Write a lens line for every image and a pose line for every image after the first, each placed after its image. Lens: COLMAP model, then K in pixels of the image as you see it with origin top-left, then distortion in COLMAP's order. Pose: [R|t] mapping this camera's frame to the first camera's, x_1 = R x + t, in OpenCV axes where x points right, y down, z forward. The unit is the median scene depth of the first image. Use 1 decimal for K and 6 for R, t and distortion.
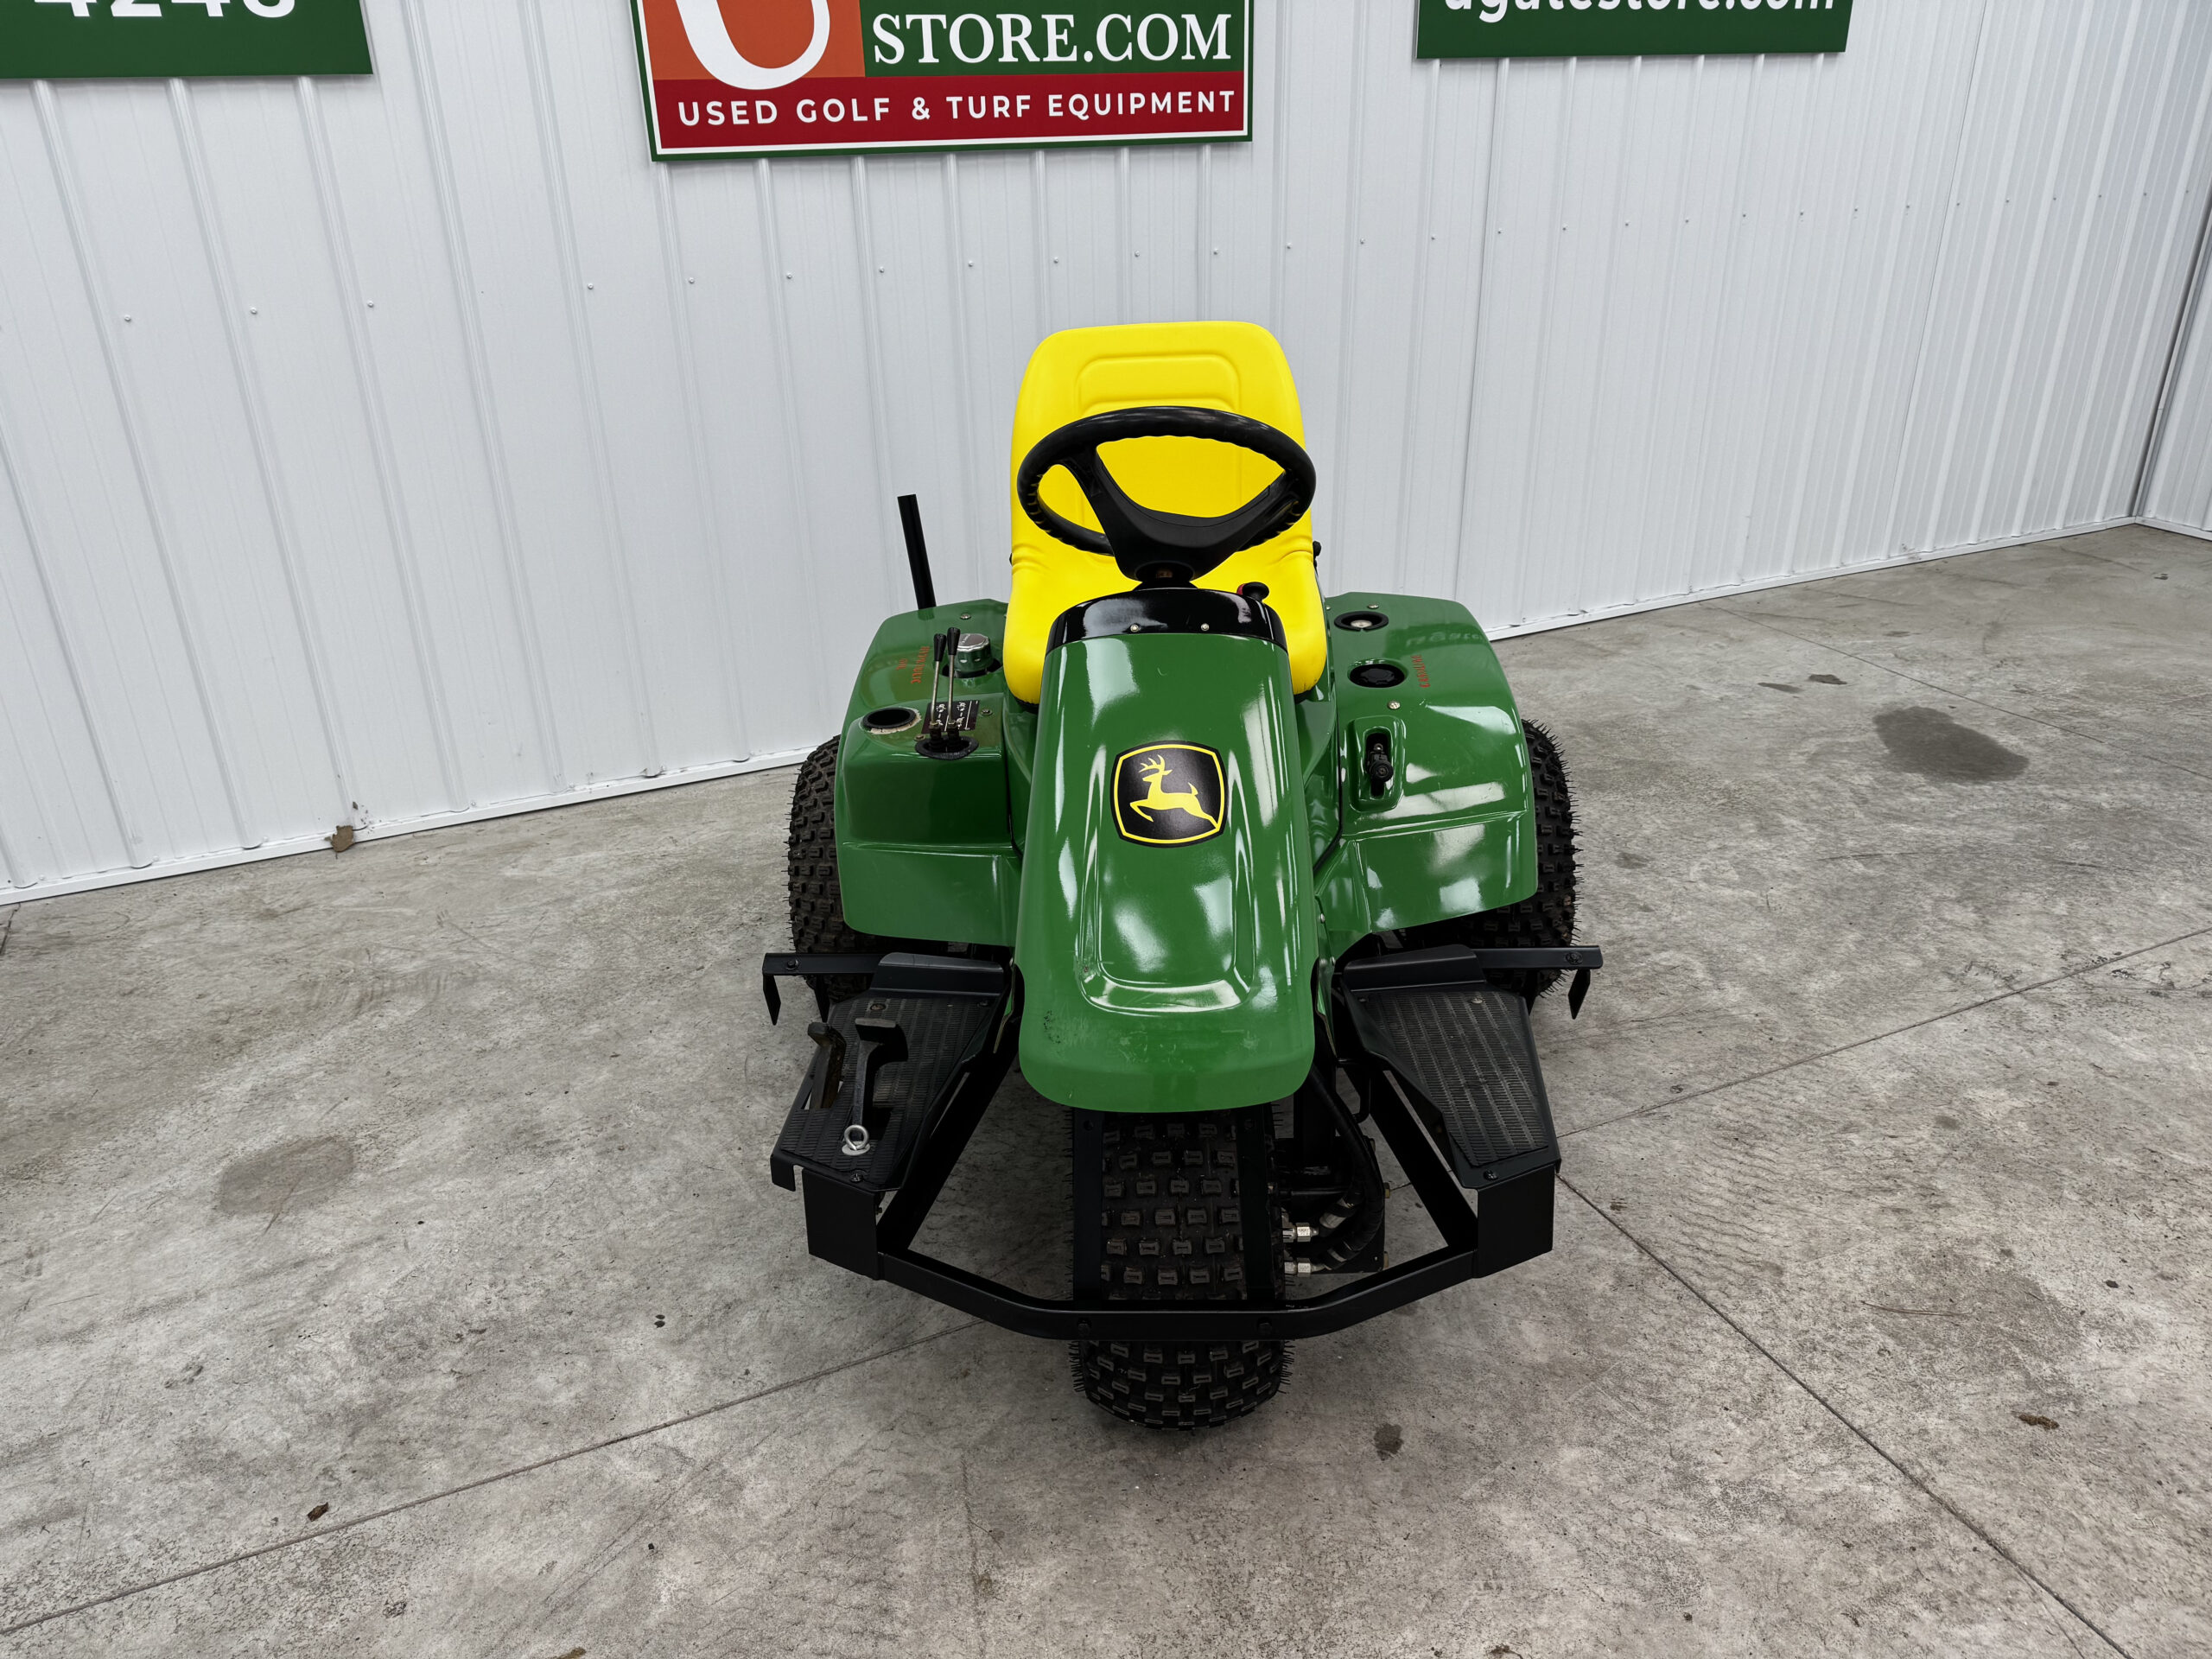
lens RADIAL K [[1559.9, 0, 1100.7], [0, 1559.9, 841.0], [0, 0, 1]] dist [0.002364, -0.004129]
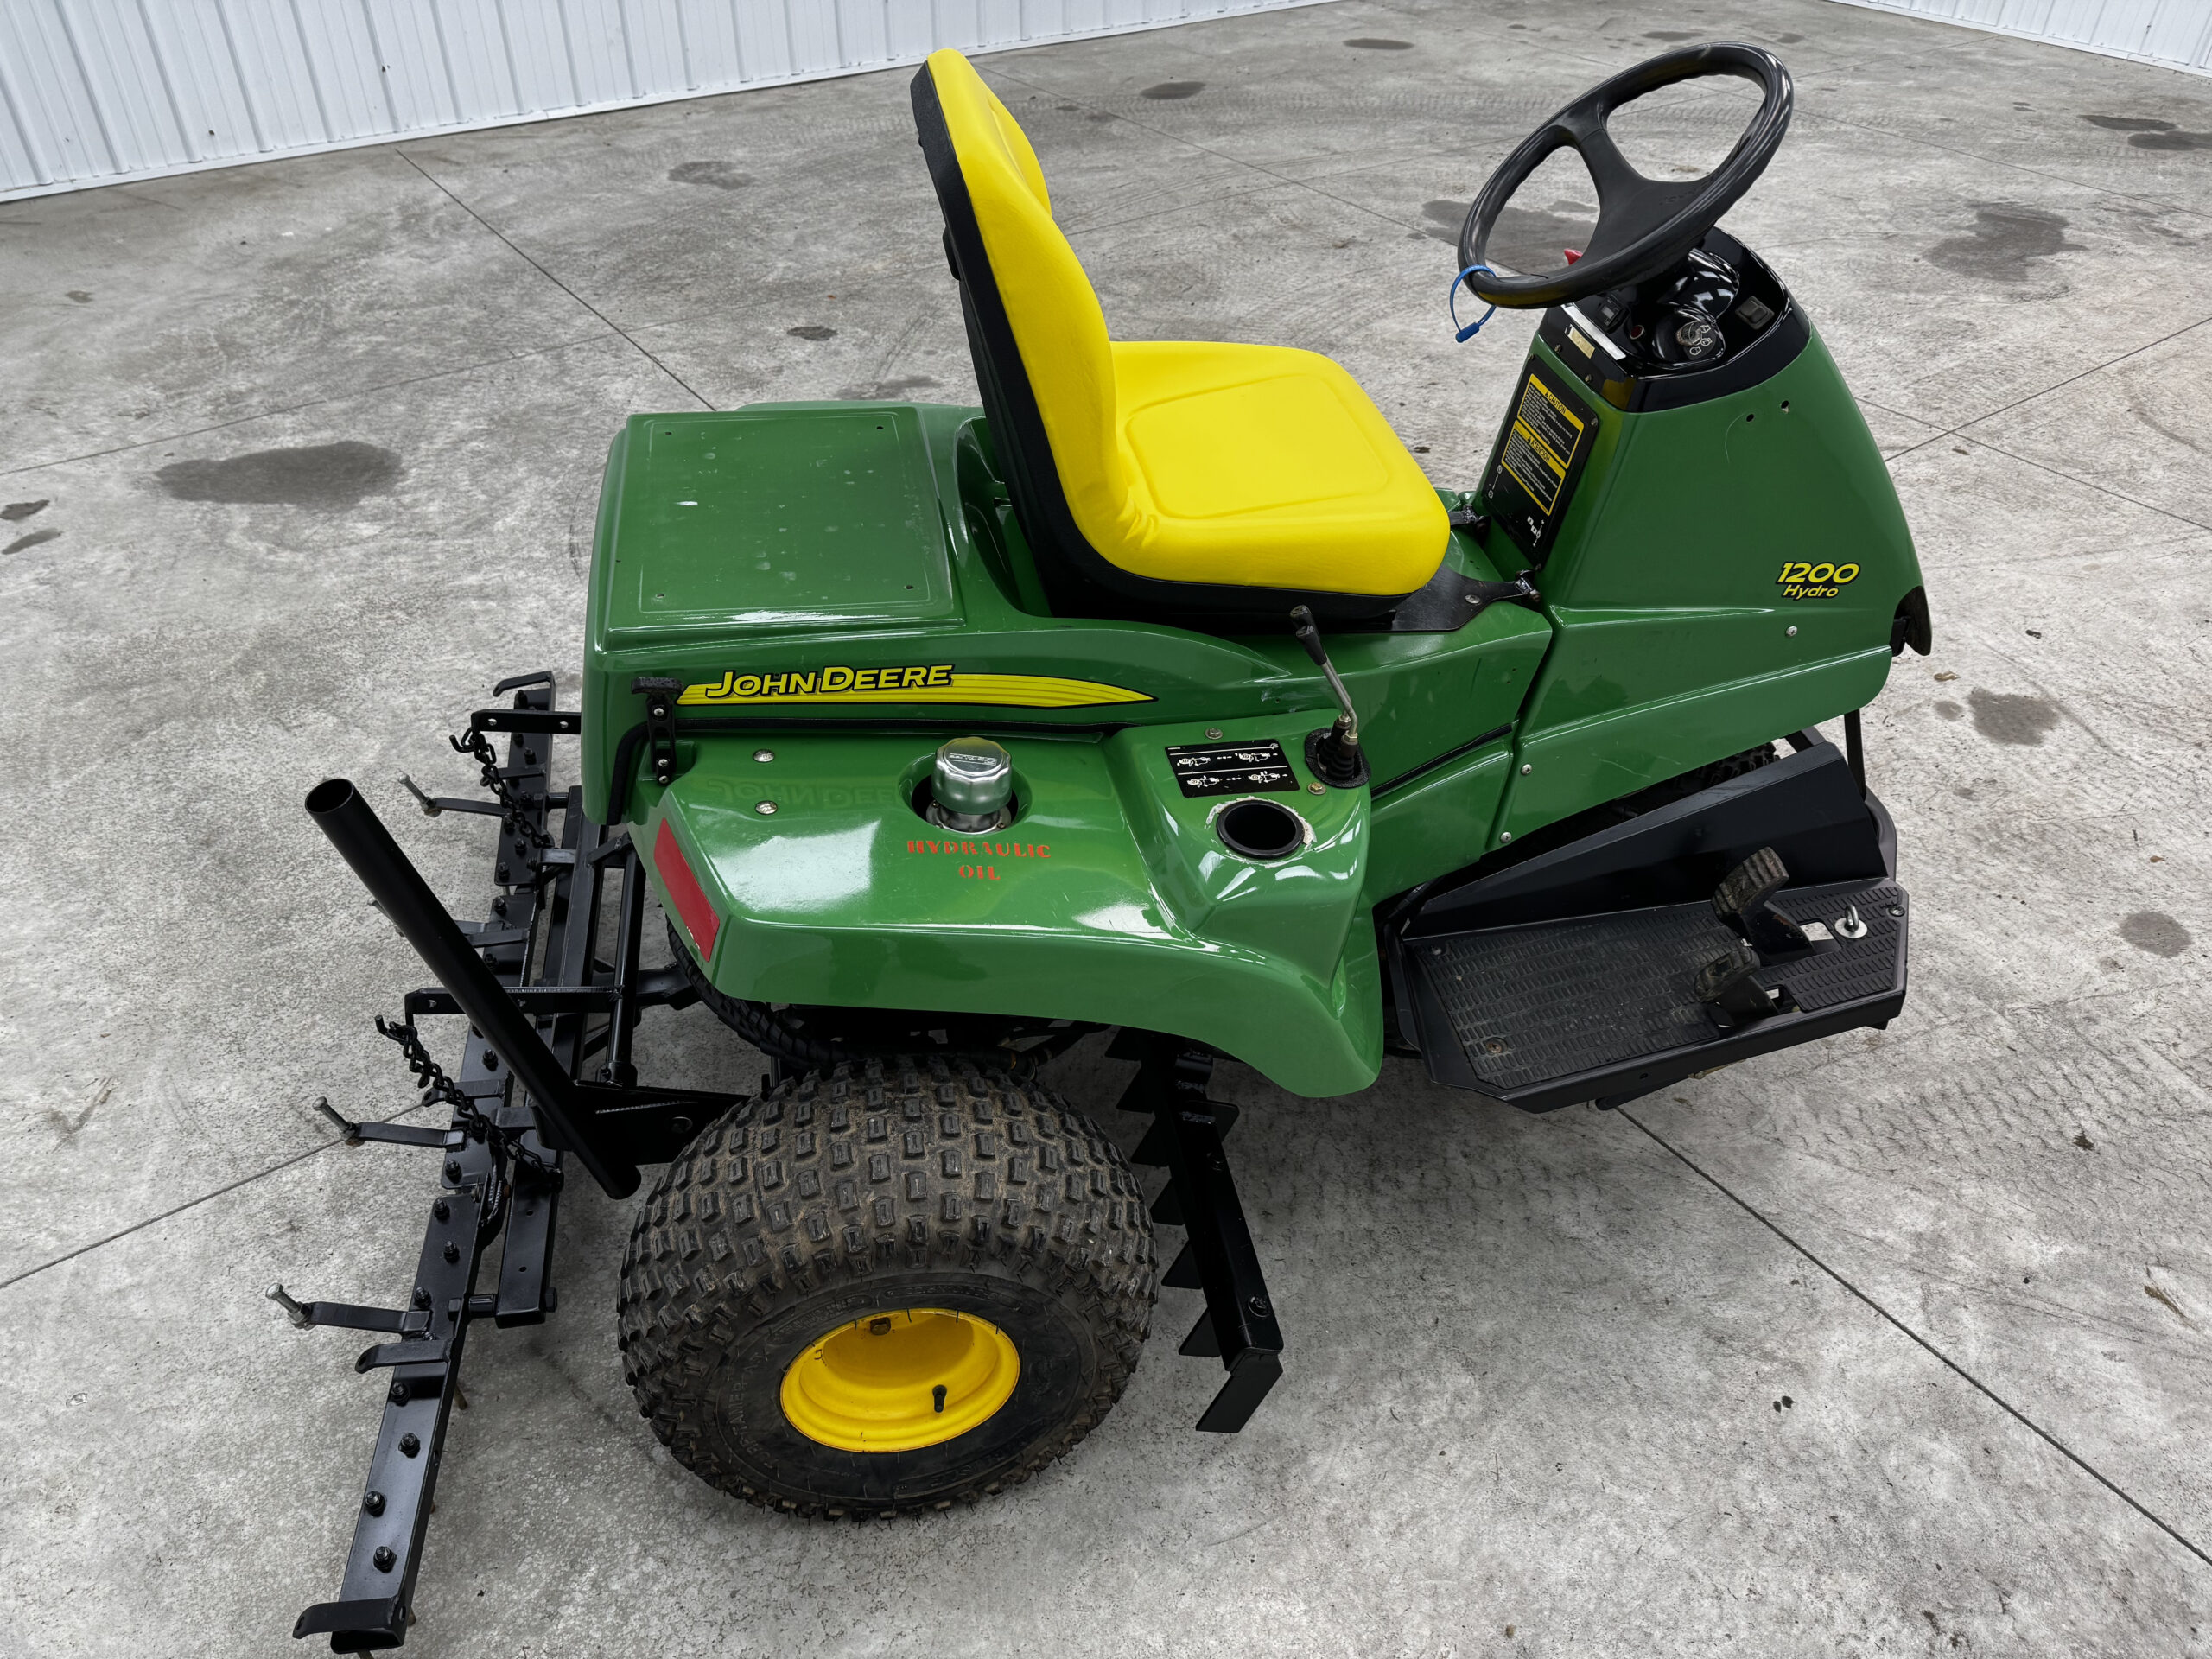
lens RADIAL K [[1544.1, 0, 1095.7], [0, 1544.1, 844.5], [0, 0, 1]] dist [0.021253, -0.029994]
pose [[-0.212223, -0.600357, 0.771059, -0.605971], [0.404919, 0.664086, 0.628515, -0.492630], [-0.889383, 0.445601, 0.102162, 1.030641]]
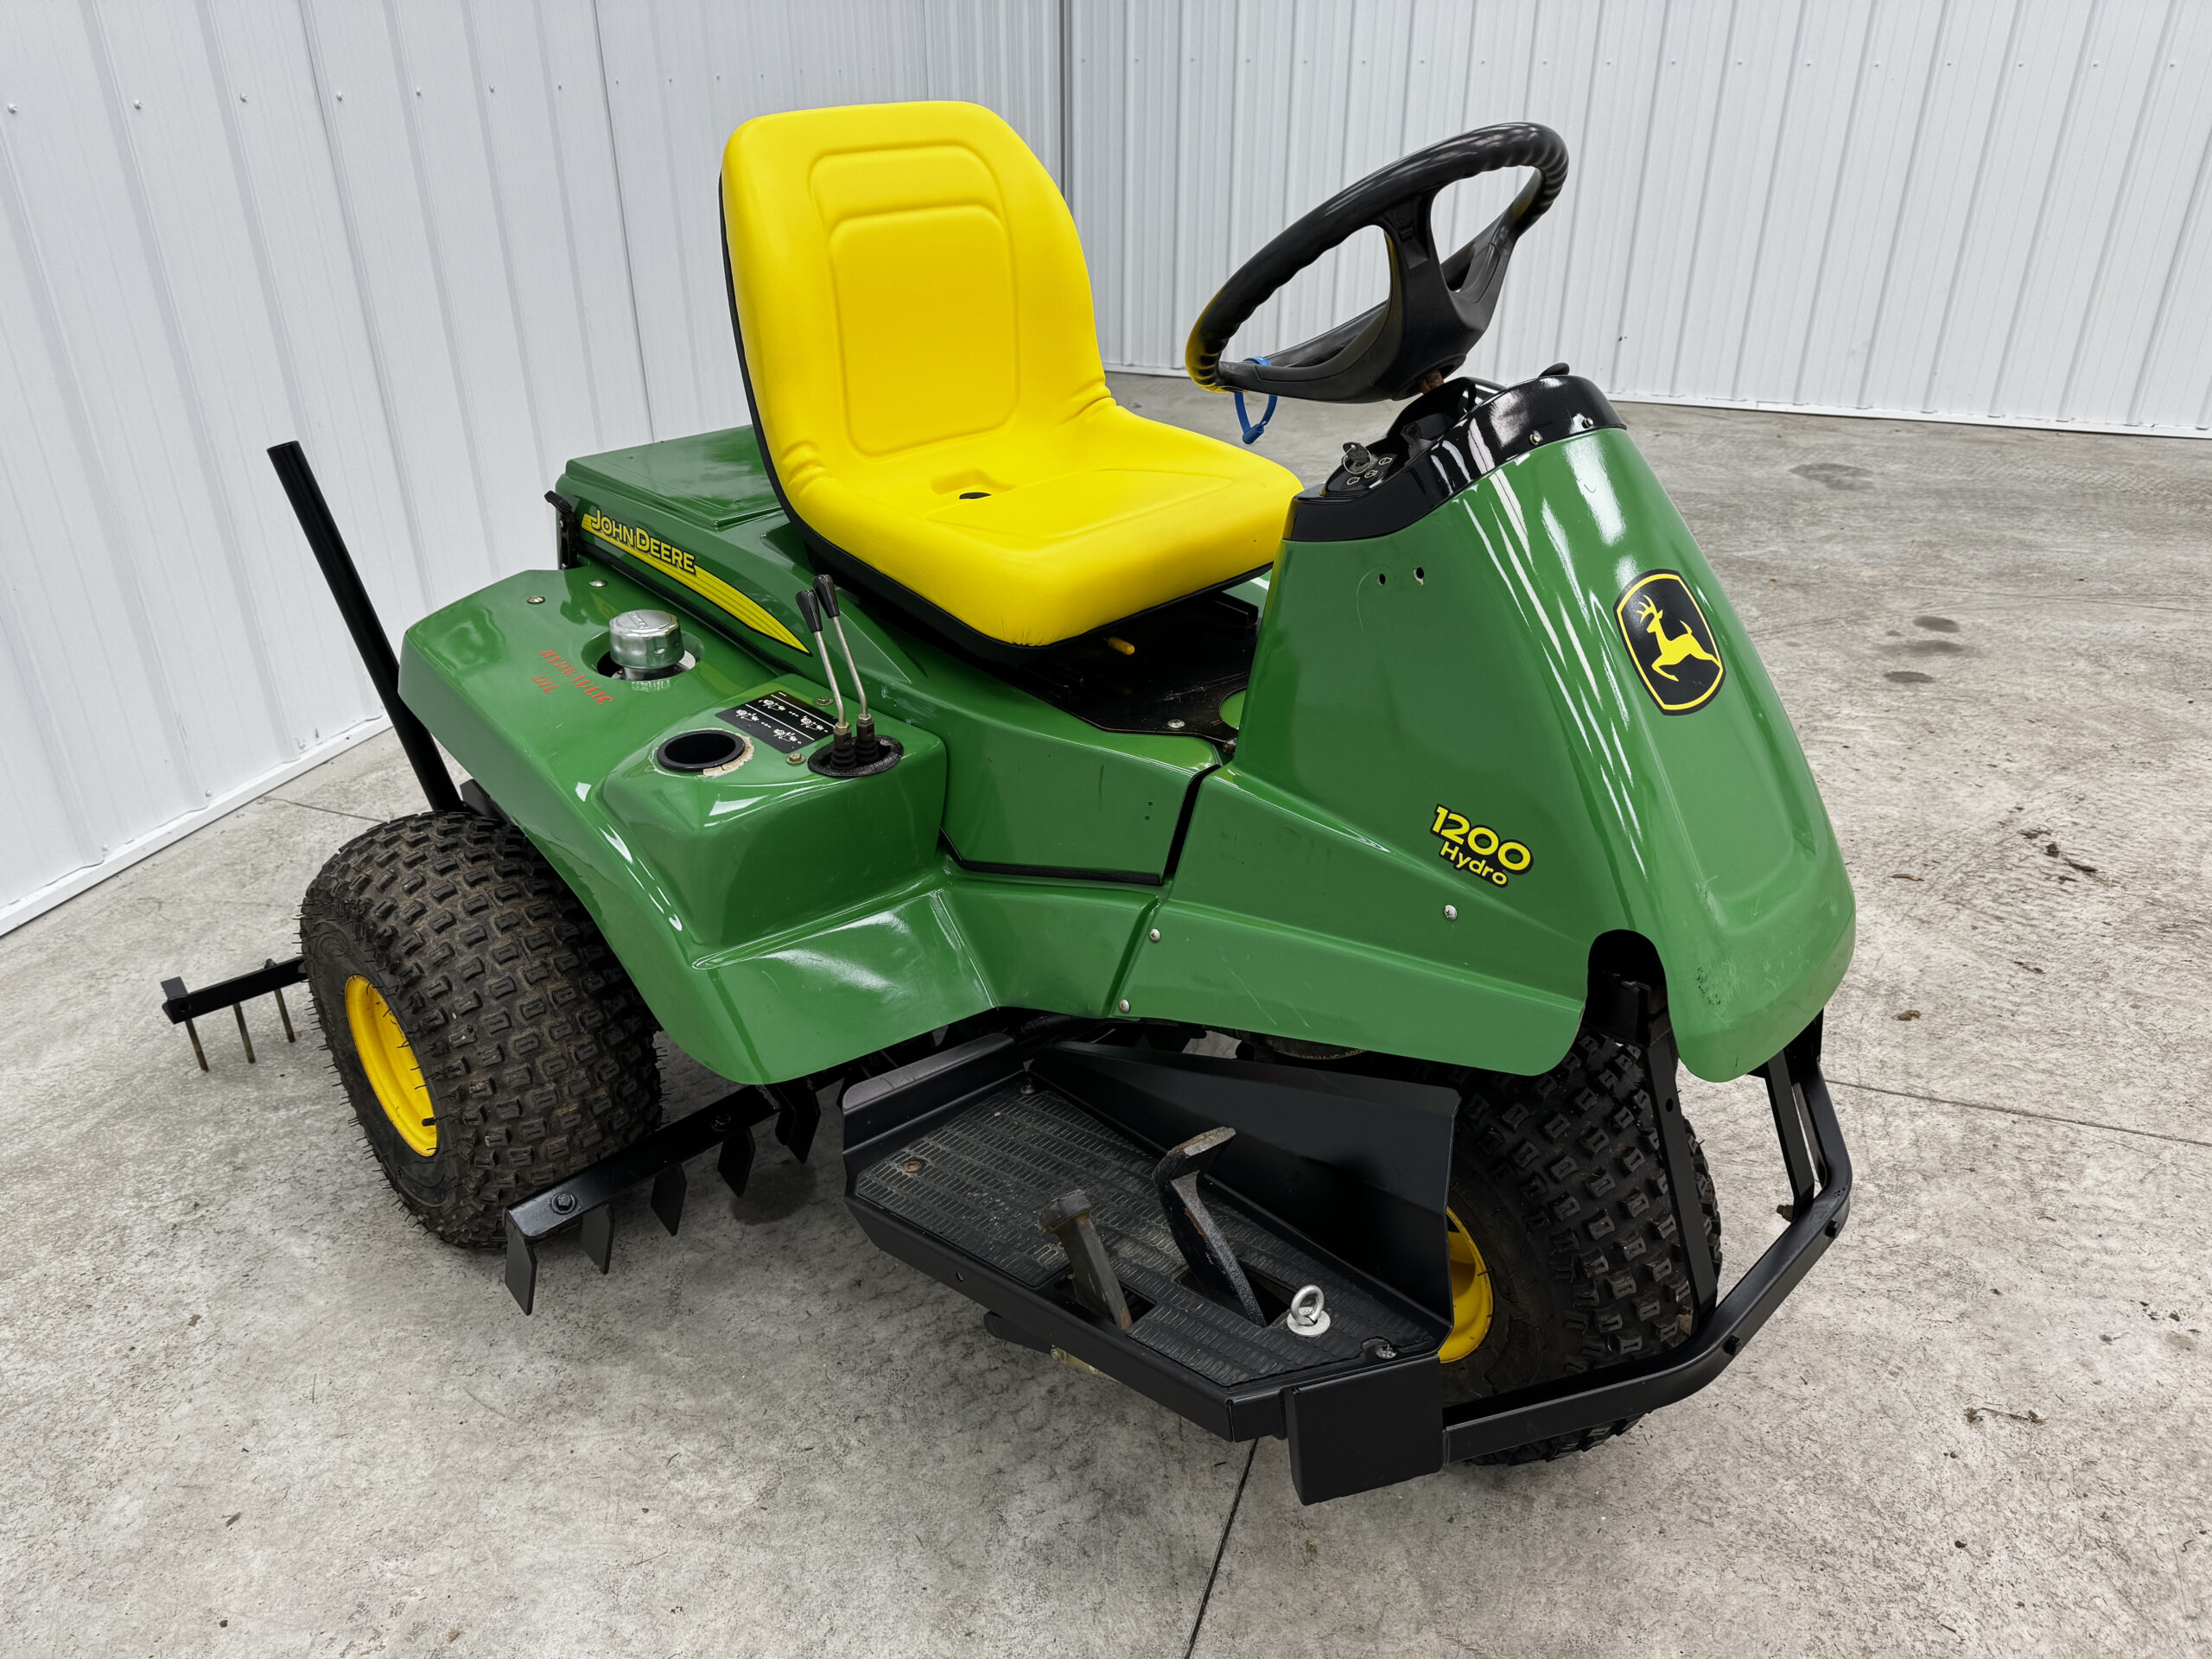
lens RADIAL K [[1564.1, 0, 1110.7], [0, 1564.1, 833.3], [0, 0, 1]] dist [0.006644, -0.009011]
pose [[0.679066, -0.314759, 0.663171, -0.469693], [0.296067, 0.944107, 0.144935, -0.093444], [-0.671724, 0.097922, 0.734301, 0.439270]]
